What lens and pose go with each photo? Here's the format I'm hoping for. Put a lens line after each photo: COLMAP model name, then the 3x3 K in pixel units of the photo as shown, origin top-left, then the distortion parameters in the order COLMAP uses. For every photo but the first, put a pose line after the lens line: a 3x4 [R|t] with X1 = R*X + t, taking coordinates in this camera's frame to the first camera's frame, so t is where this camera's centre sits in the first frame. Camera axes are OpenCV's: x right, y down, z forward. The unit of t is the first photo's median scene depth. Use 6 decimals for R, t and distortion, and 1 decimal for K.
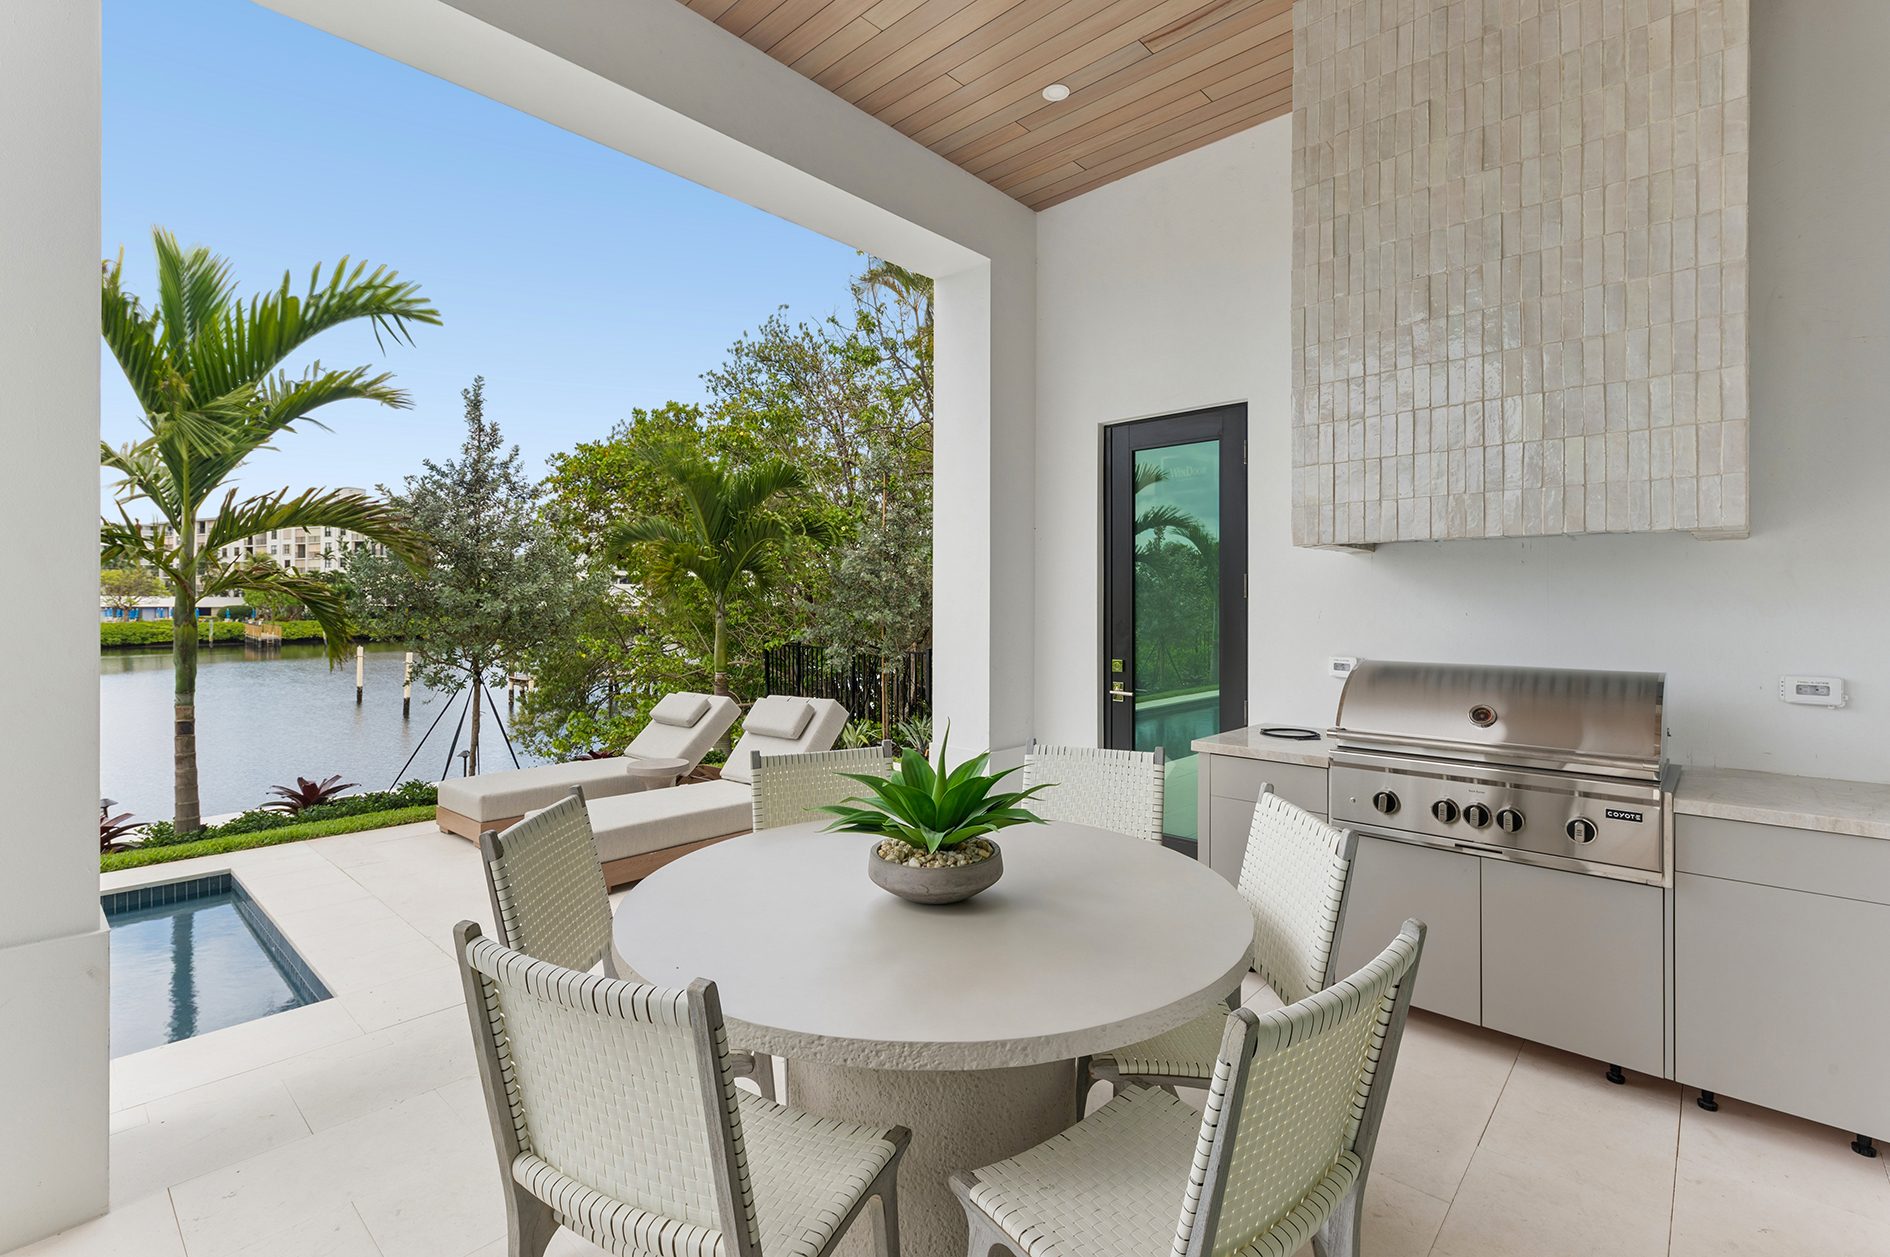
lens RADIAL K [[851.5, 0, 954.3], [0, 851.5, 594.3], [0, 0, 1]] dist [0.013272, -0.001206]
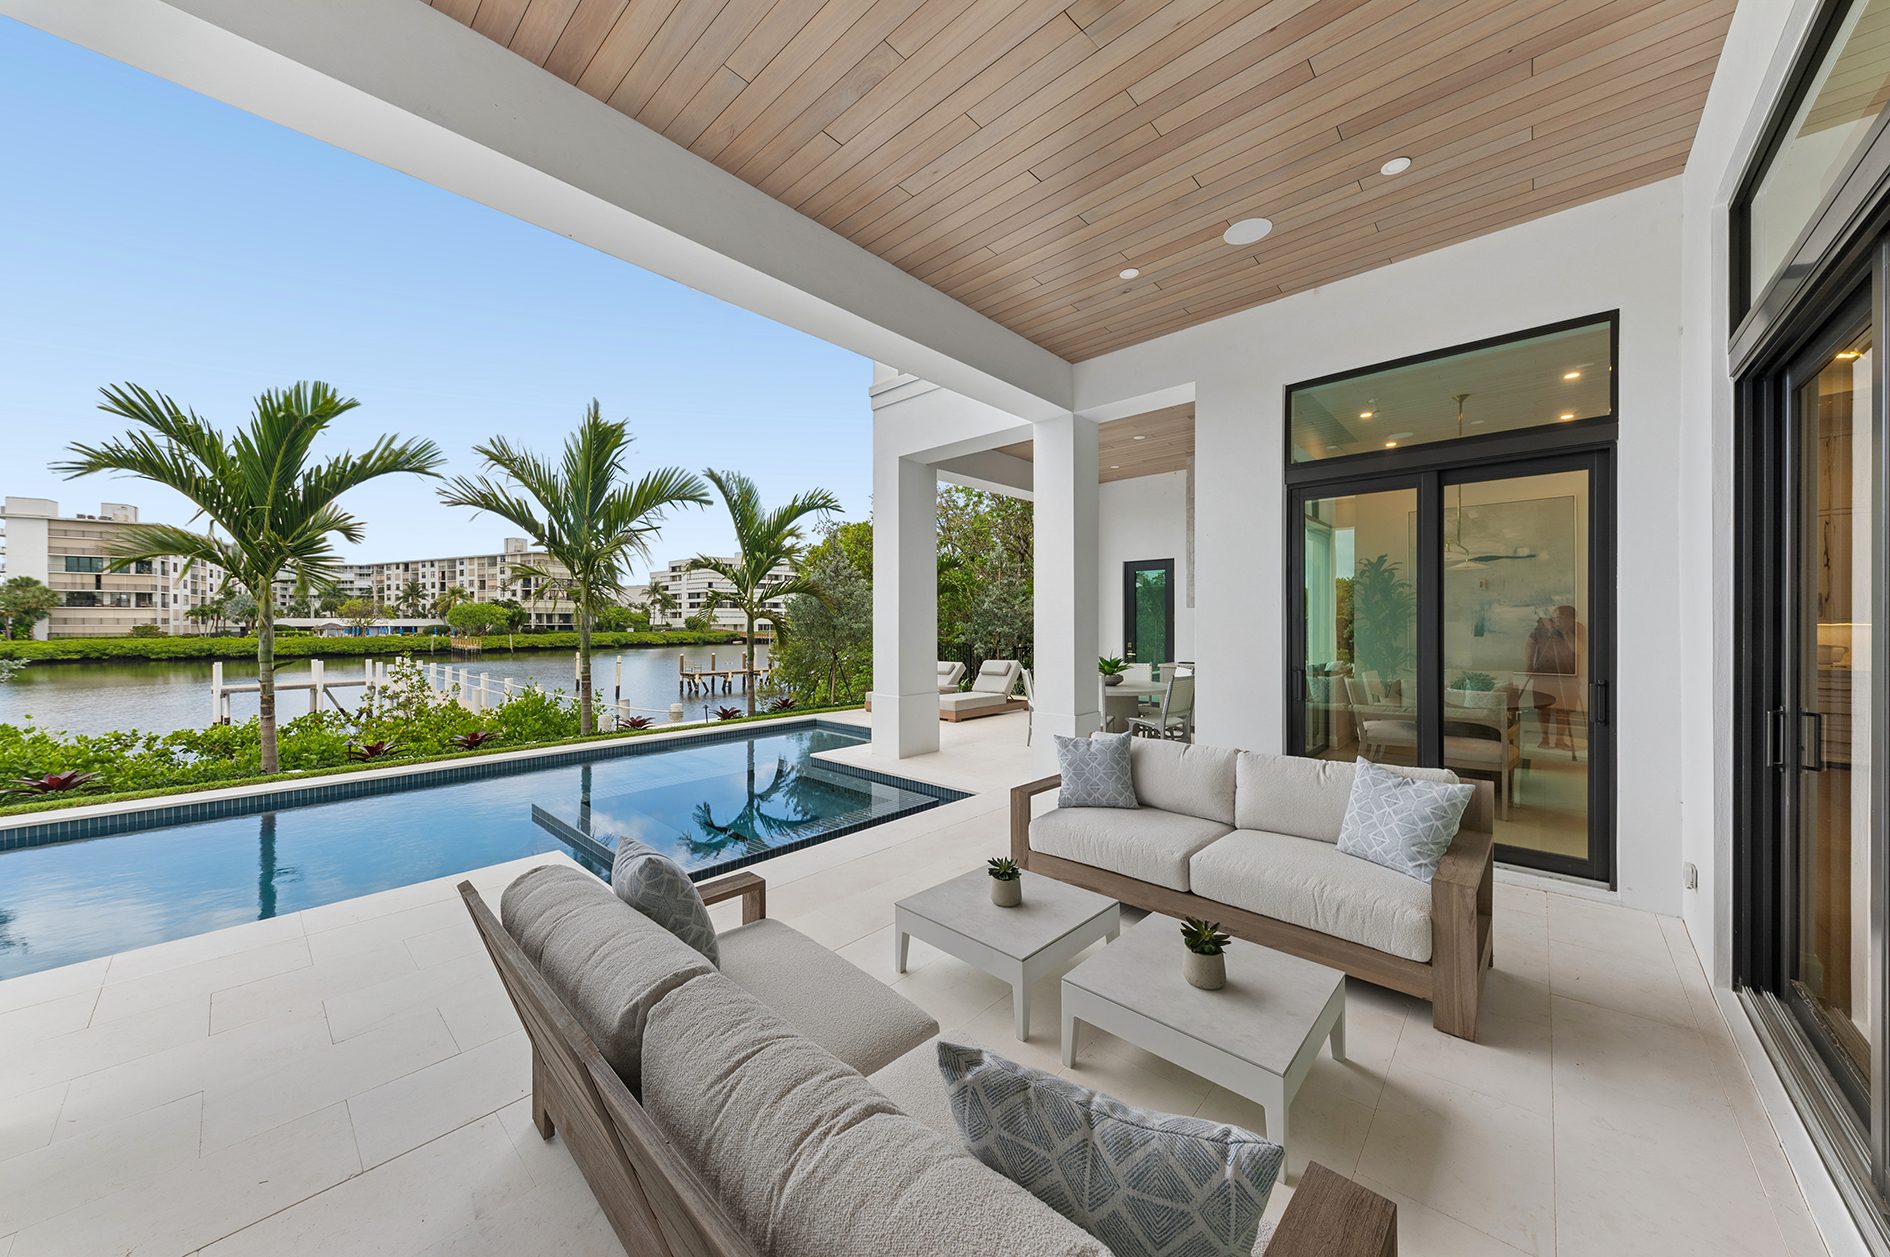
lens RADIAL K [[647.3, 0, 951.5], [0, 647.3, 620.0], [0, 0, 1]] dist [0.001668, -0.001240]
pose [[0.999976, -0.003400, -0.006076, -0.228017], [0.003451, 0.999959, 0.008393, -0.012667], [0.006047, -0.008414, 0.999946, -0.684667]]
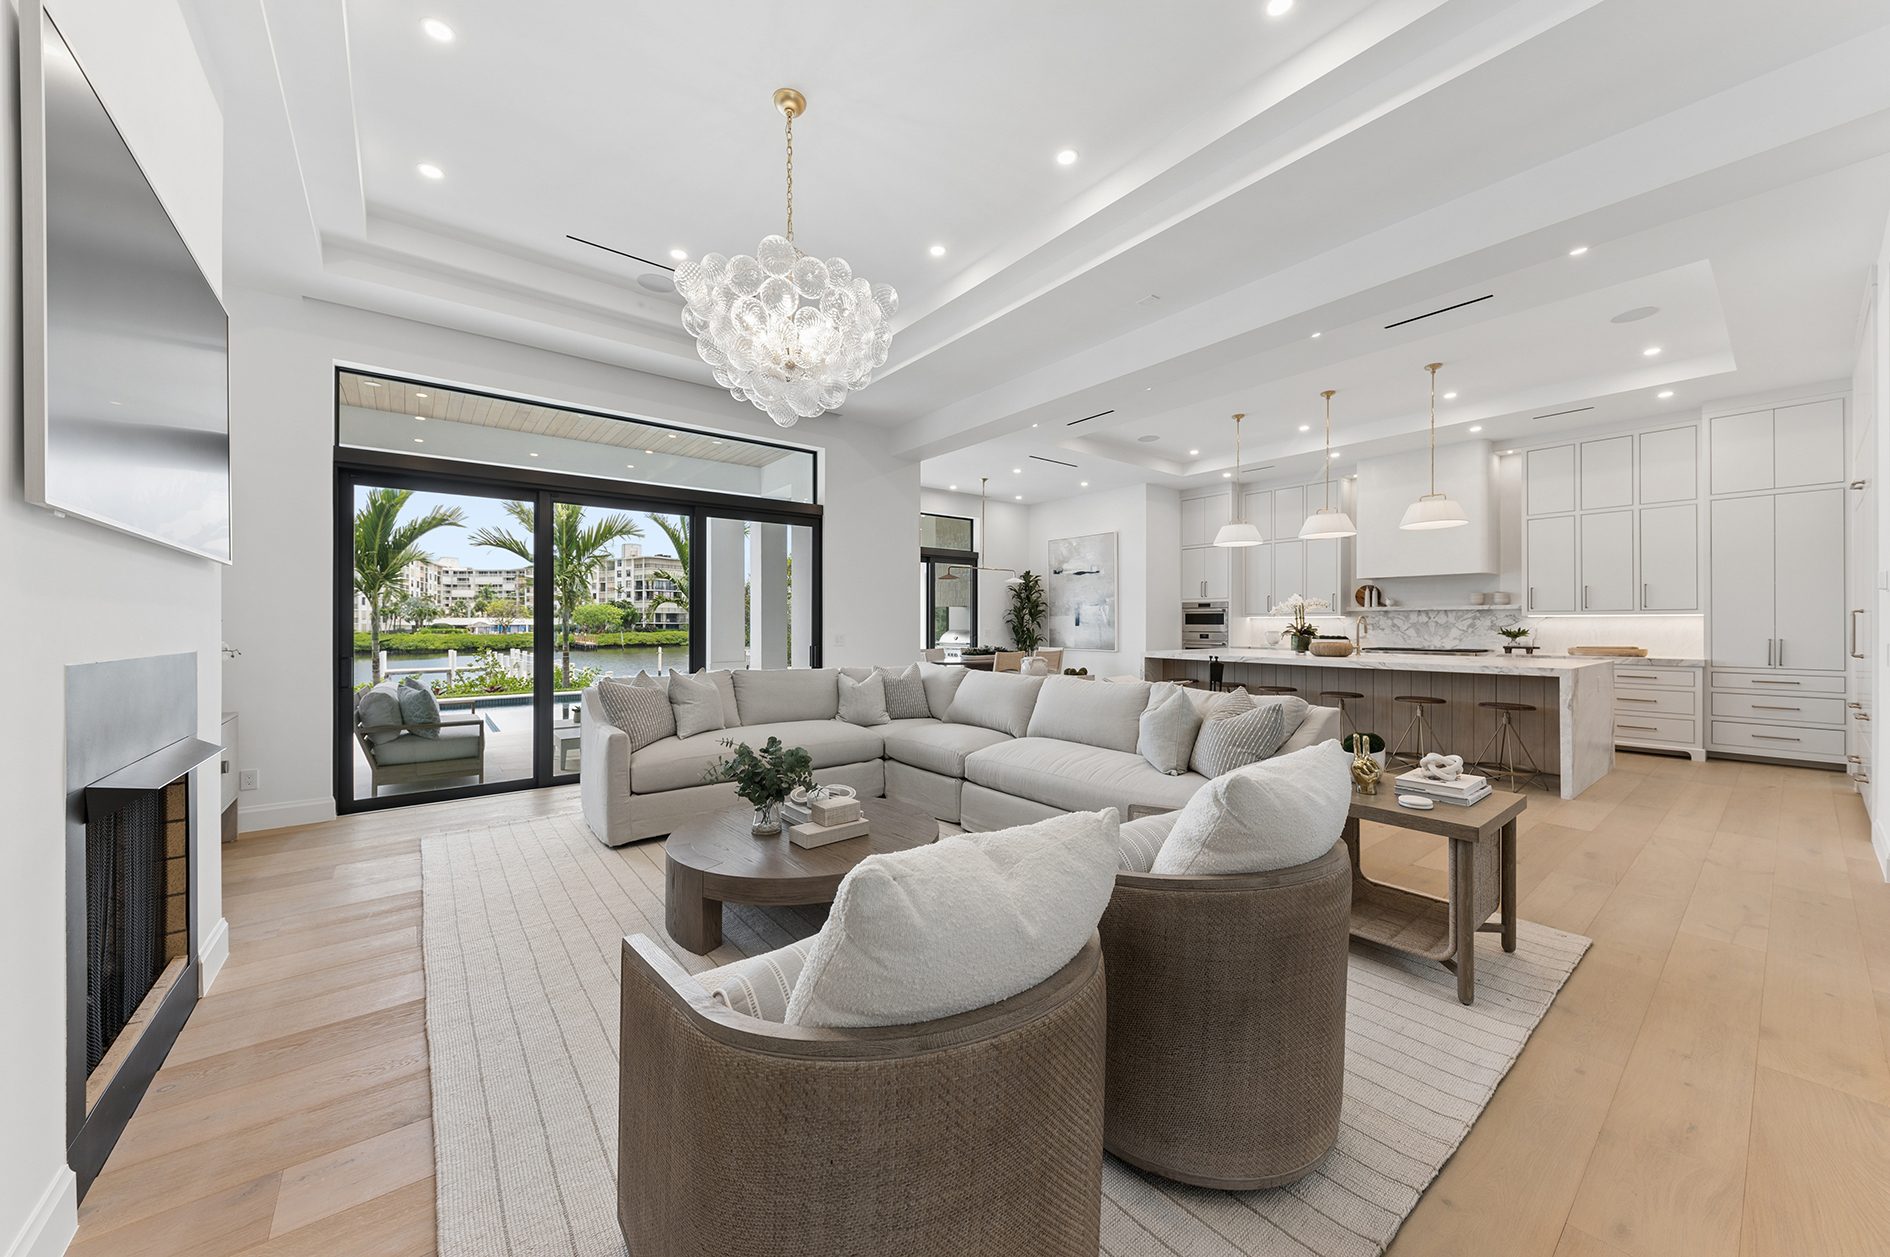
lens RADIAL K [[662.0, 0, 943.0], [0, 662.0, 620.8], [0, 0, 1]] dist [0.007448, -0.001991]
pose [[0.986090, -0.003195, -0.166180, 0.440488], [0.004885, 0.999940, 0.009765, -0.004959], [0.166139, -0.010441, 0.986047, -1.152602]]
